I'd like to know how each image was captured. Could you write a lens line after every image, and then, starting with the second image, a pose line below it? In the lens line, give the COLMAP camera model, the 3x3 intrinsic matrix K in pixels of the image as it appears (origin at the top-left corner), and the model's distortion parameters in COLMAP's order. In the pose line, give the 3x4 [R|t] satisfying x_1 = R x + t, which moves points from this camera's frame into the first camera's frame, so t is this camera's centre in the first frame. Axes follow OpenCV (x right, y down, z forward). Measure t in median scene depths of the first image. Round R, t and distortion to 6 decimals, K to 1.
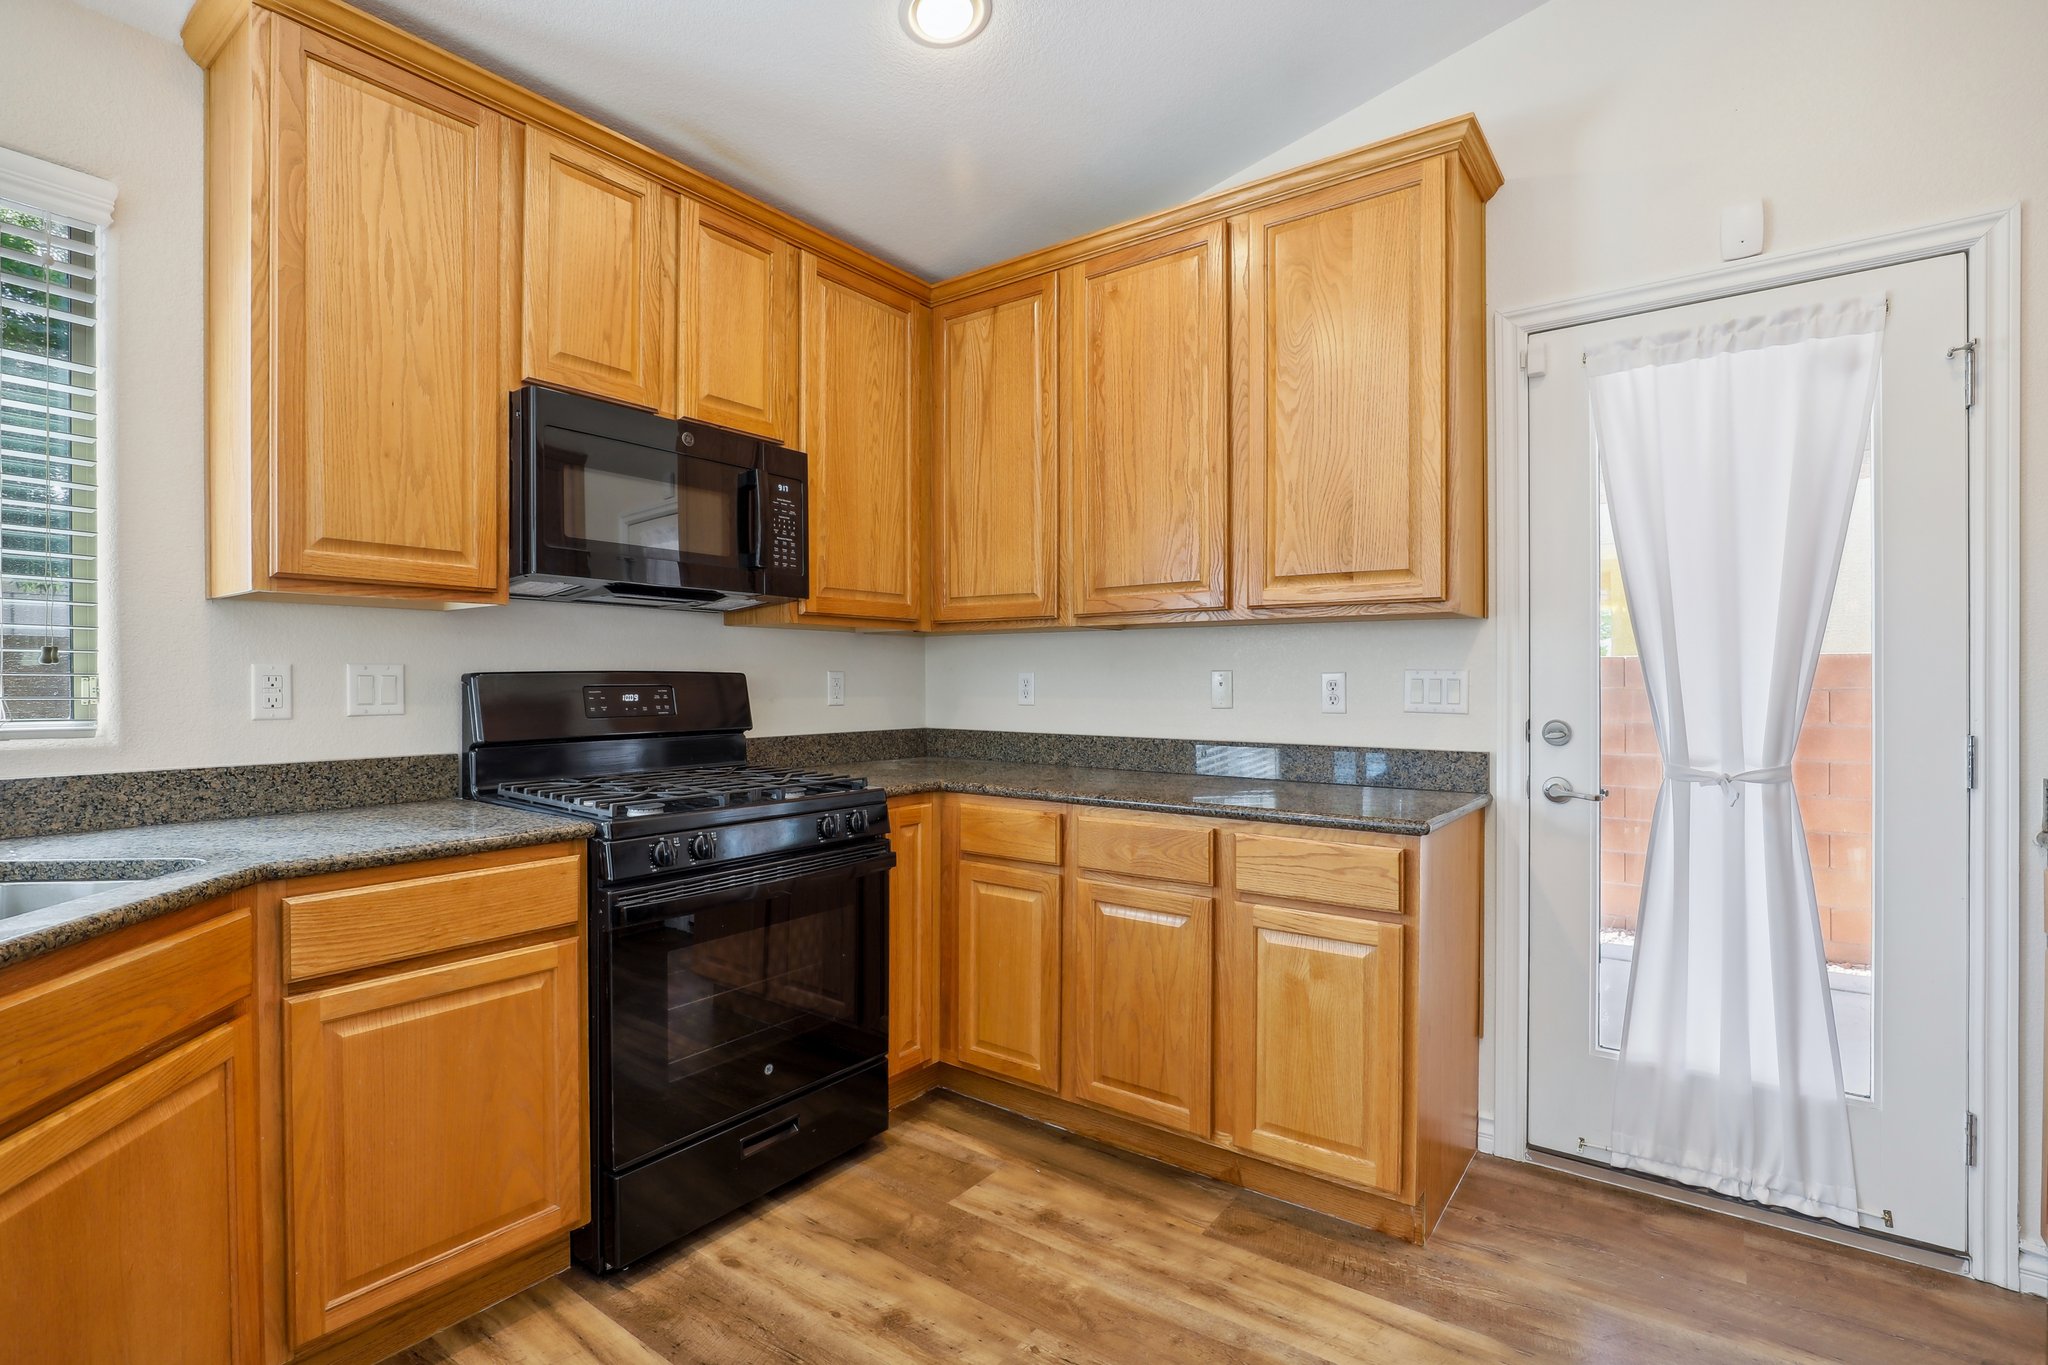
lens RADIAL K [[950.3, 0, 1032.7], [0, 950.3, 694.3], [0, 0, 1]] dist [-0.008307, 0.000829]
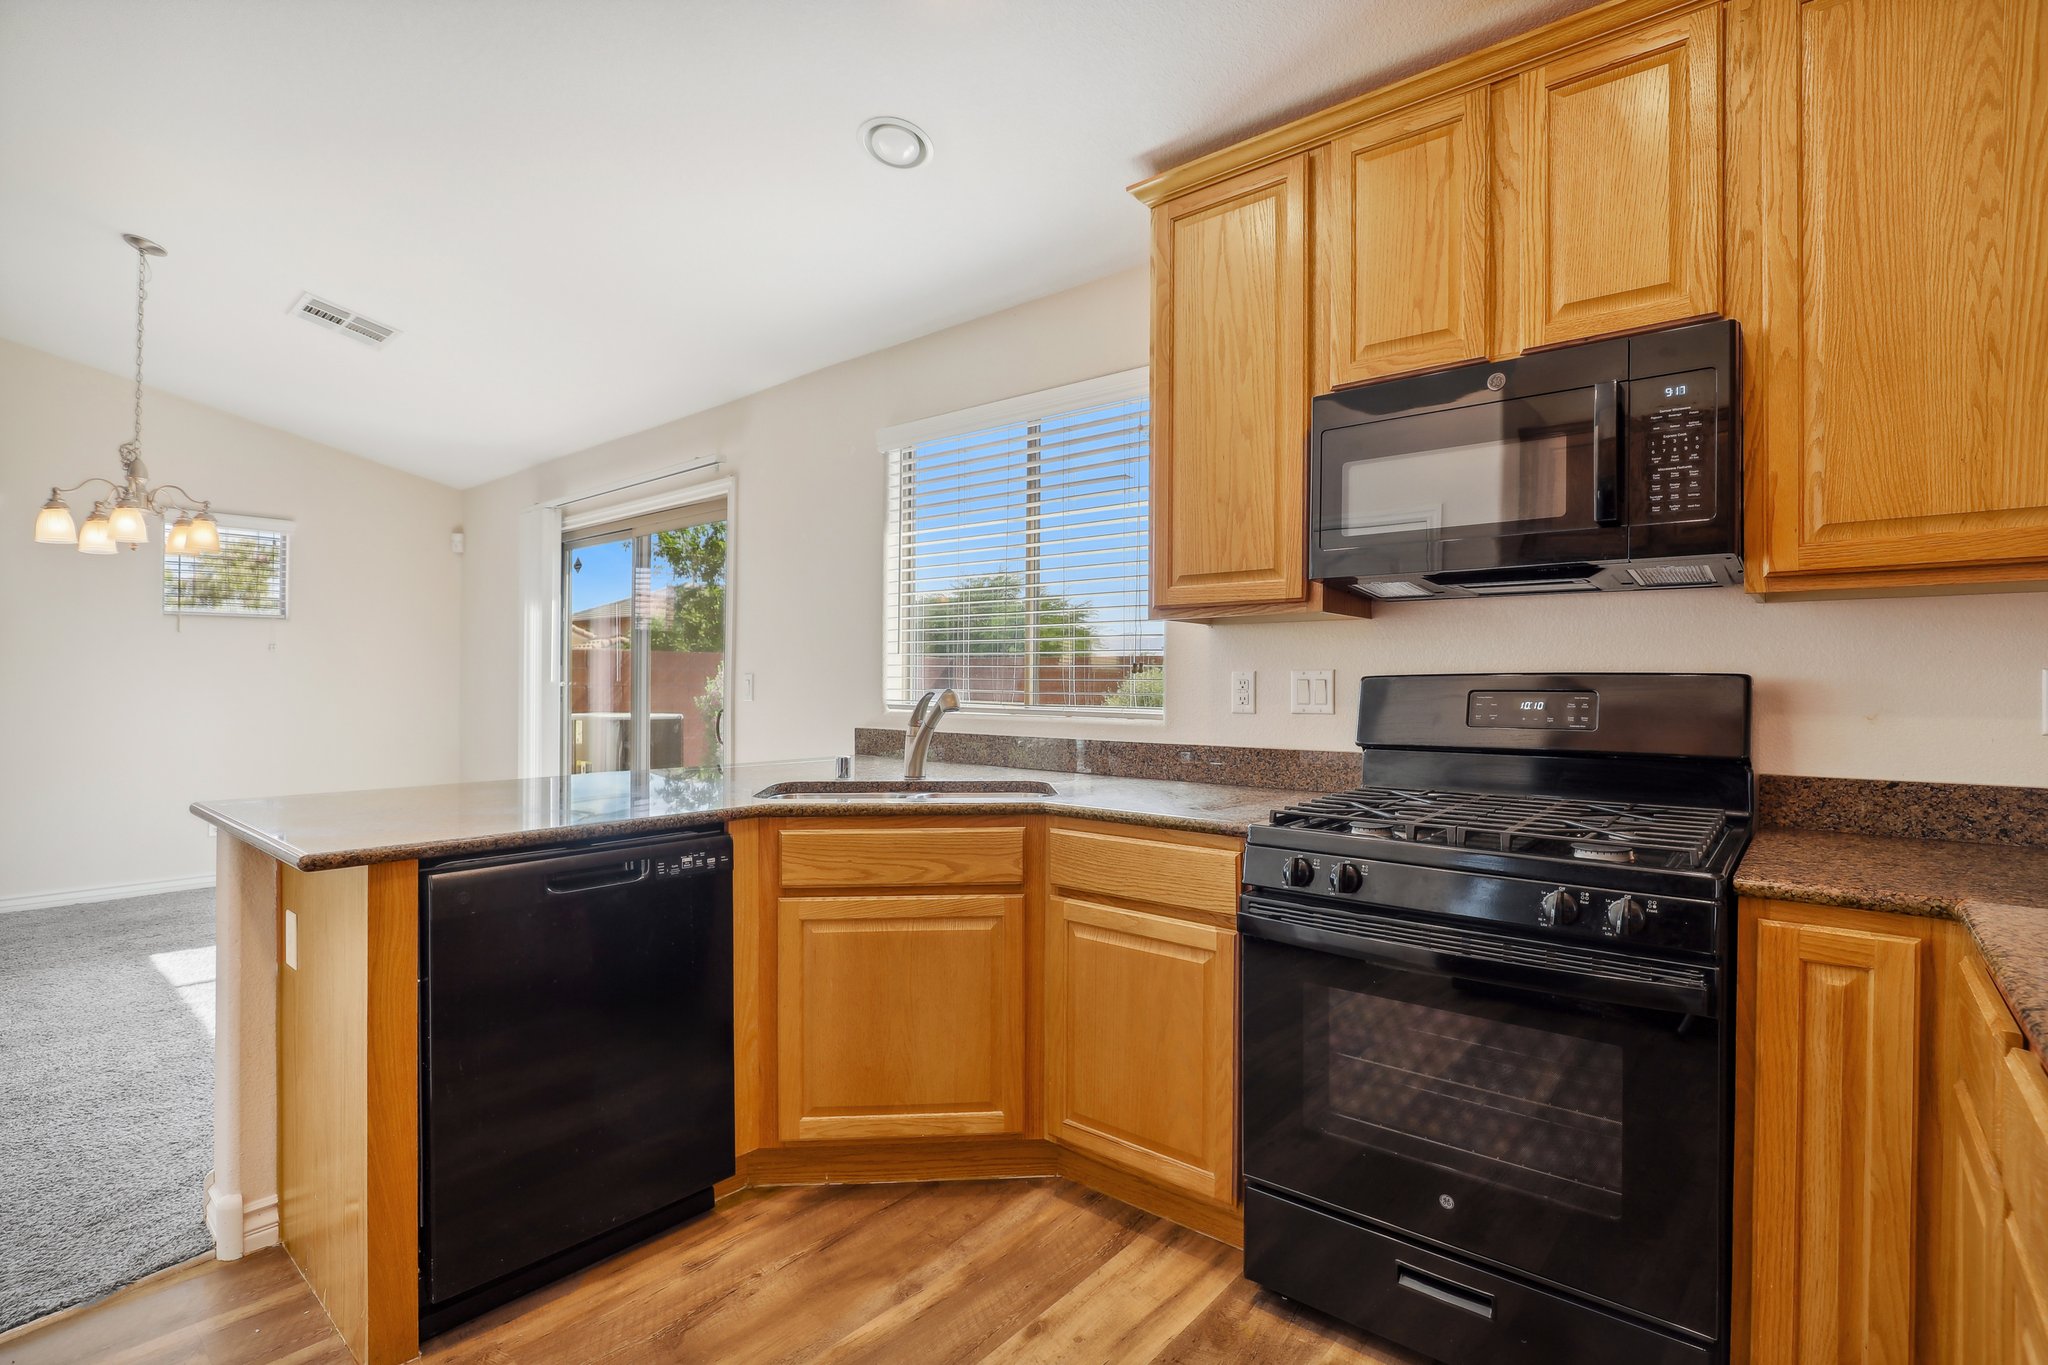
lens RADIAL K [[950.3, 0, 1026.9], [0, 950.3, 684.7], [0, 0, 1]] dist [-0.008307, 0.000829]
pose [[-0.037390, 0.000460, -0.999301, 0.544384], [-0.019024, 0.999818, 0.001172, -0.009134], [0.999120, 0.019054, -0.037375, 0.776495]]
